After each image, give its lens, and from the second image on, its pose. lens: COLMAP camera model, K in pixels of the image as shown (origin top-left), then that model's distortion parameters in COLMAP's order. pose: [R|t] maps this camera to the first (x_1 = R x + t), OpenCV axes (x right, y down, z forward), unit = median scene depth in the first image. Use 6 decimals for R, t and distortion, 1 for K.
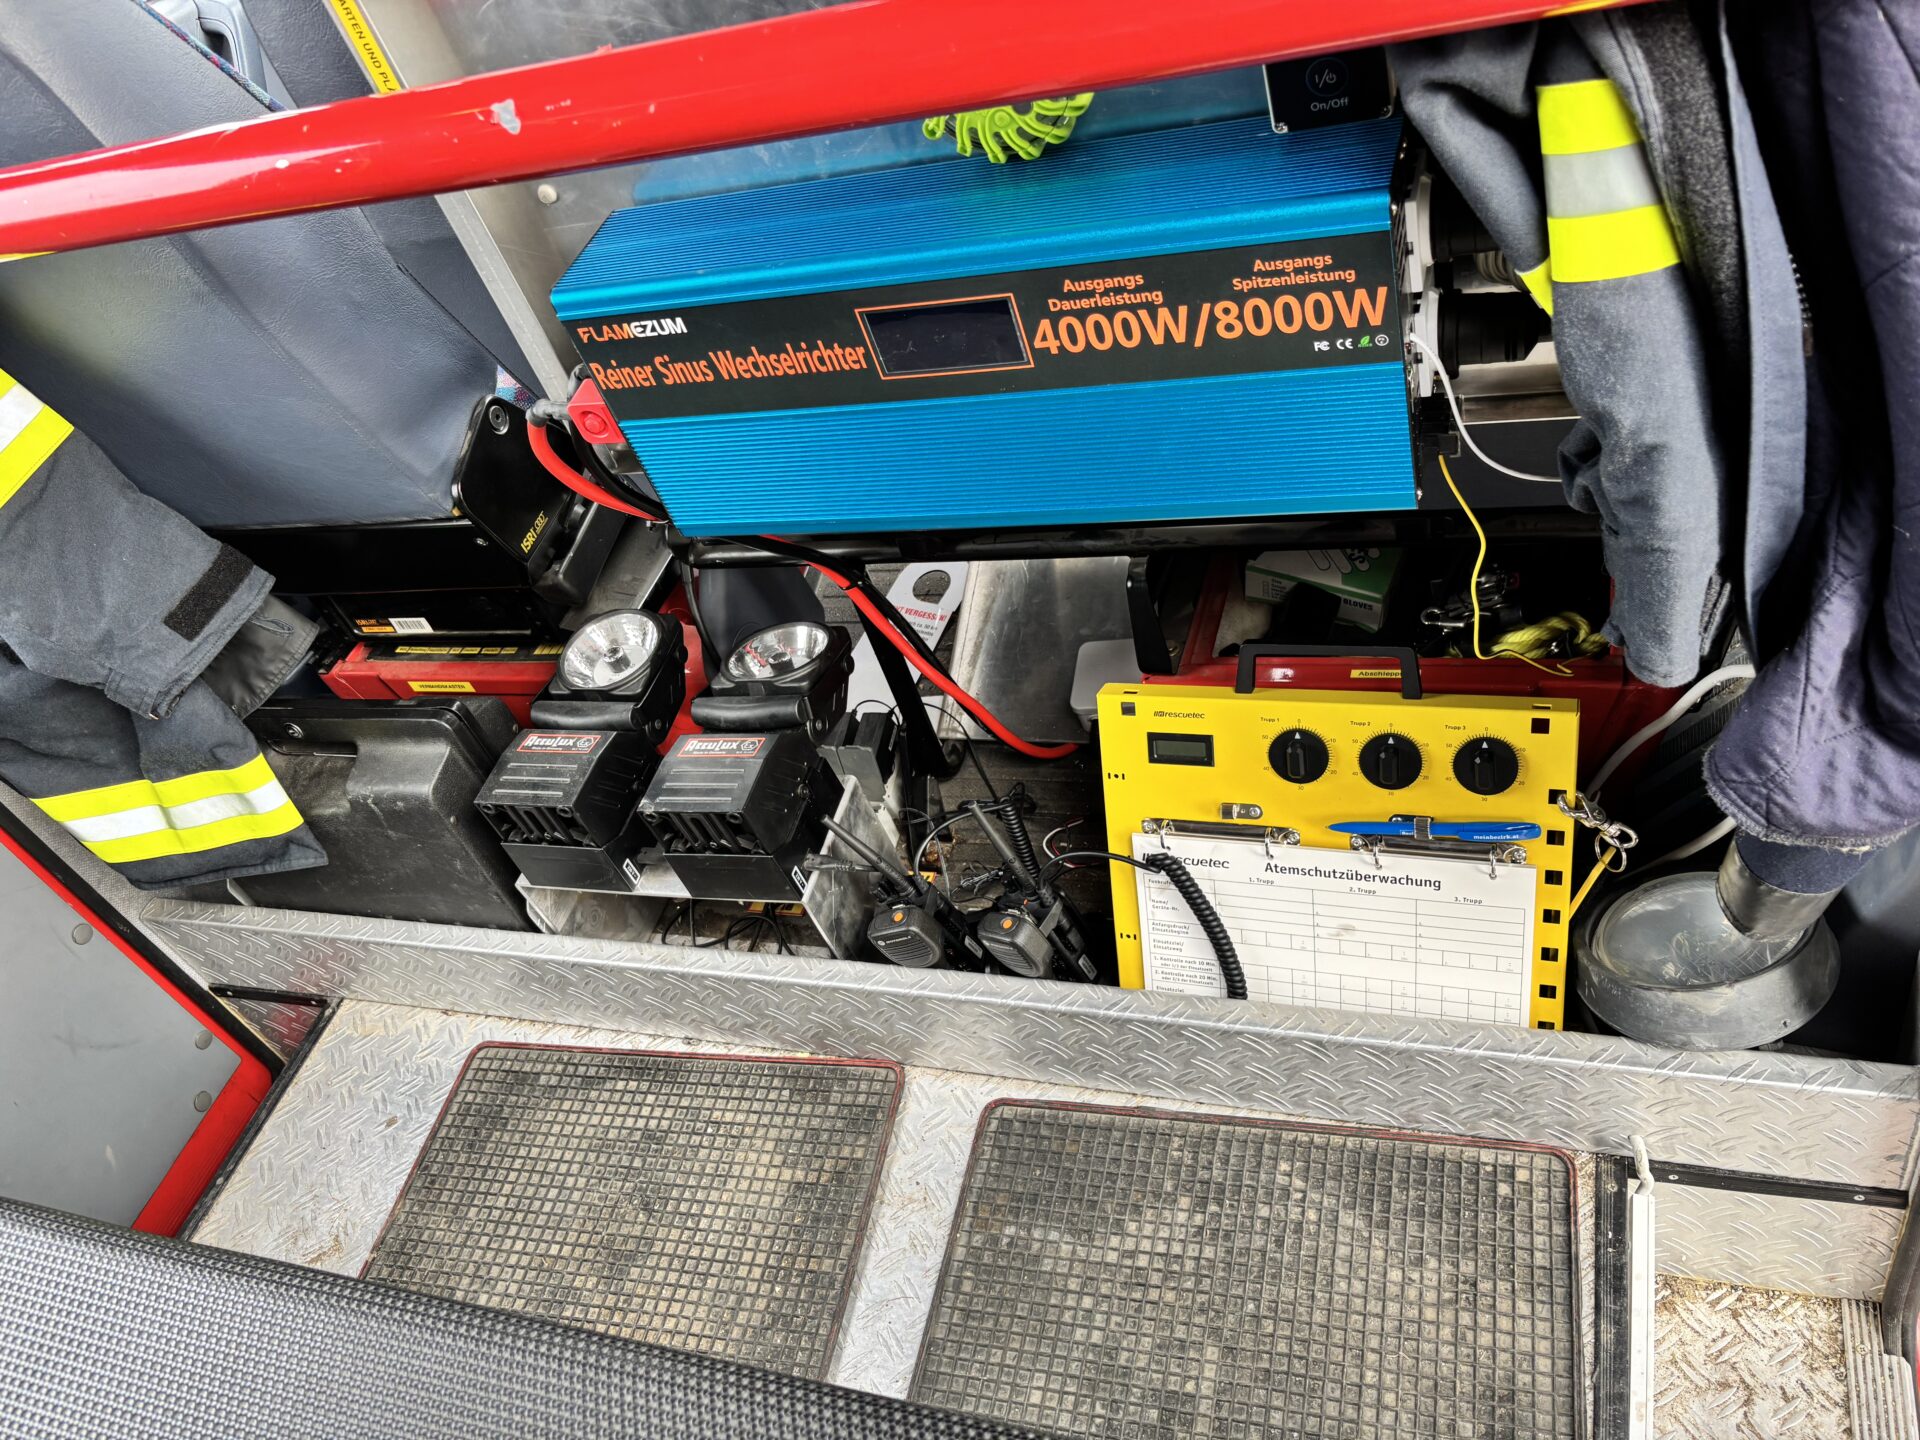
lens RADIAL K [[1494.4, 0, 960.0], [0, 1494.4, 720.0], [0, 0, 1]] dist [0.030985, -0.052667]
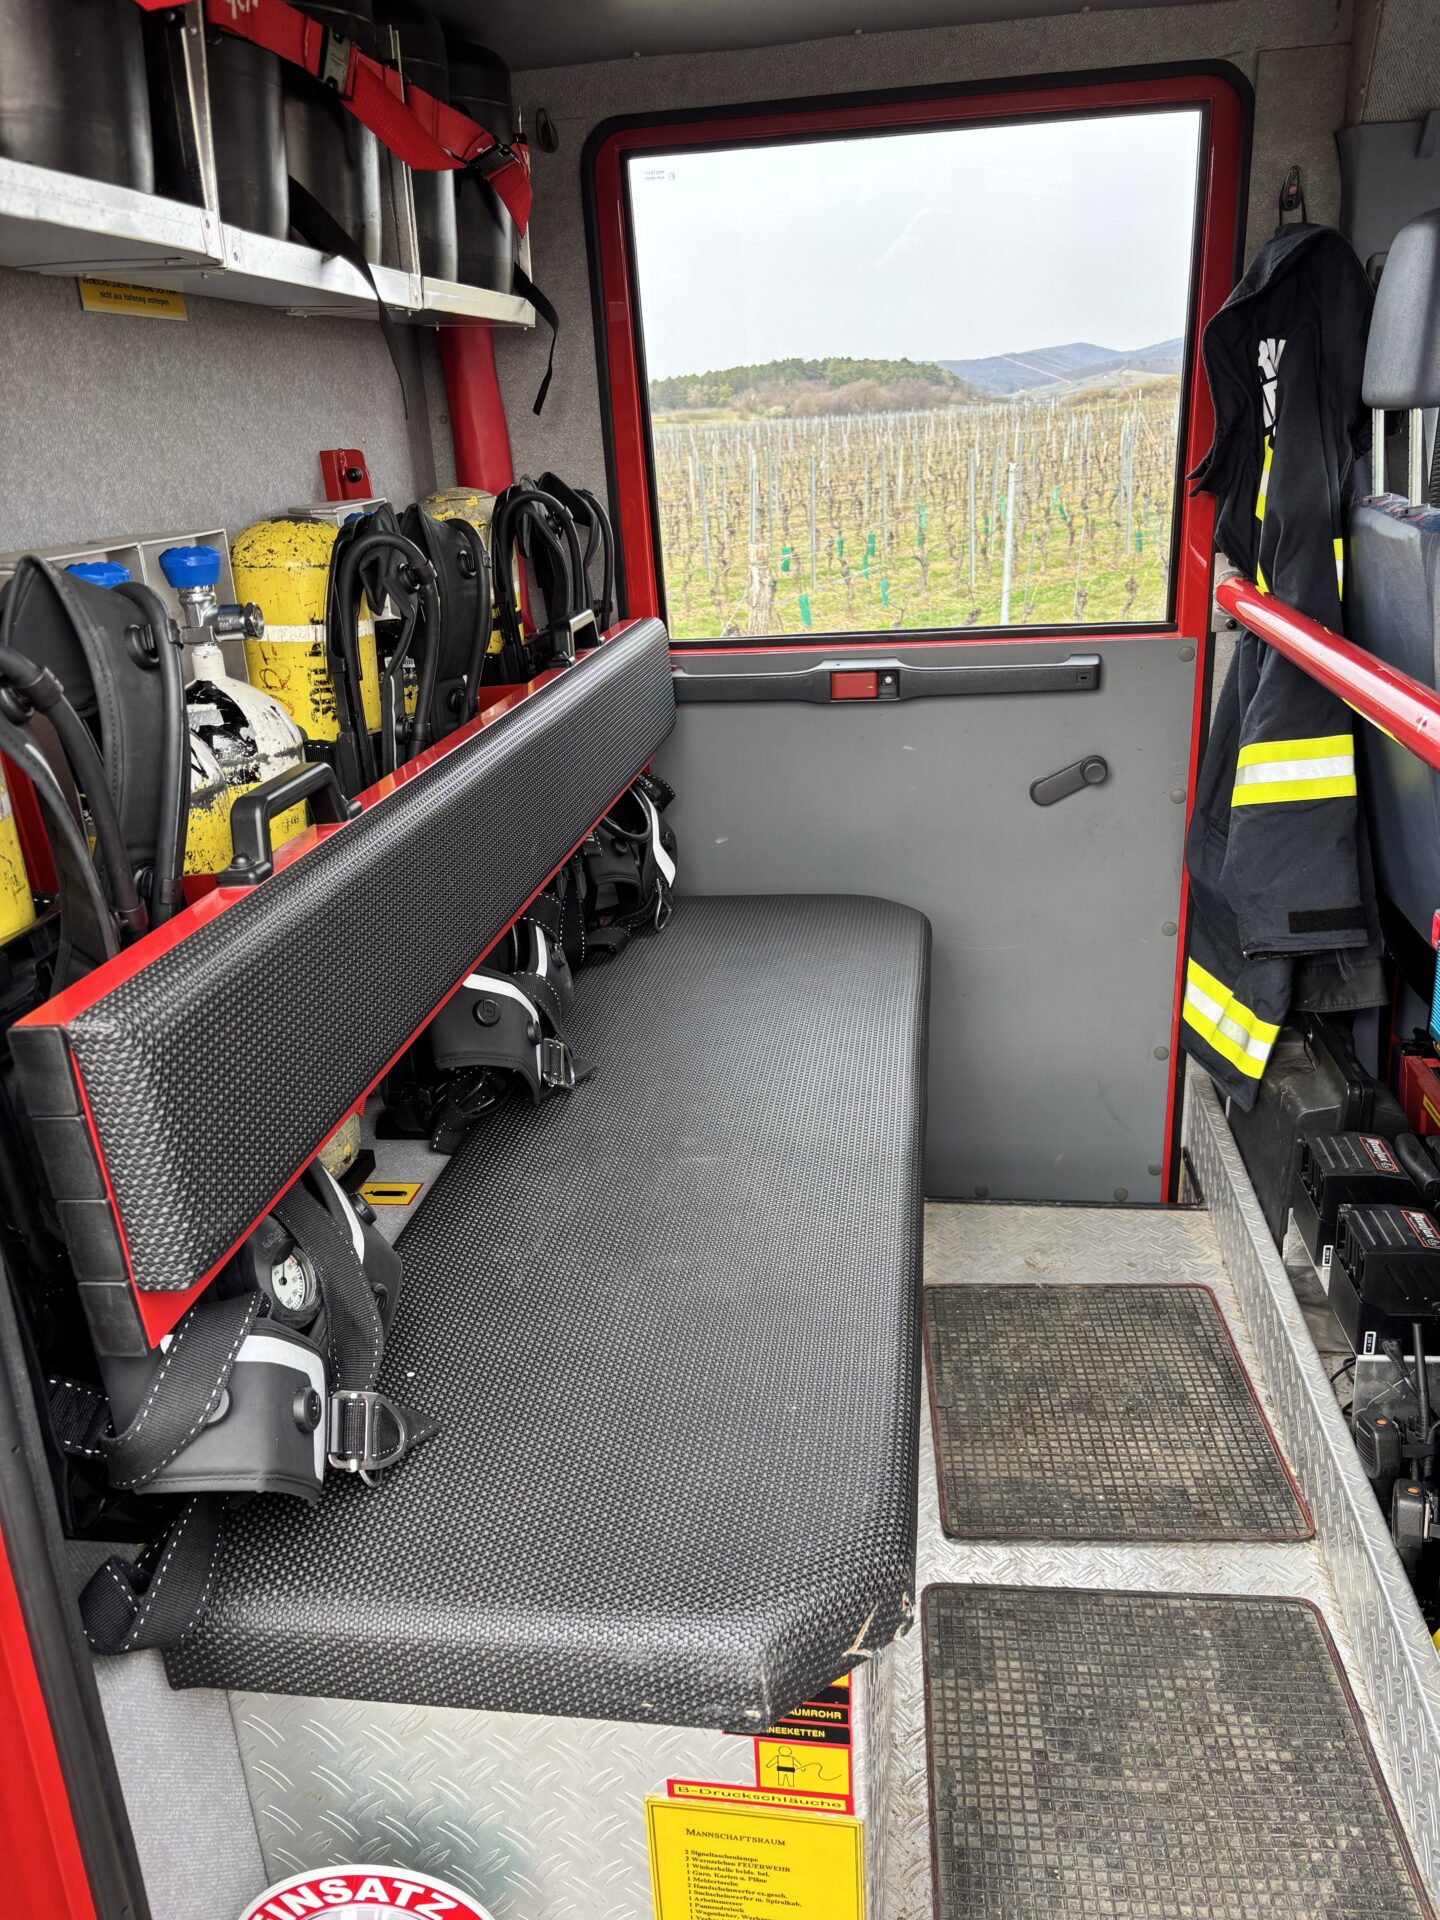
lens RADIAL K [[1494.4, 0, 720.0], [0, 1494.4, 960.0], [0, 0, 1]] dist [0.030985, -0.052667]
pose [[0.168909, 0.583646, -0.794246, 0.574167], [-0.687797, 0.646984, 0.329161, -0.129795], [0.705978, 0.490682, 0.510711, -0.149020]]
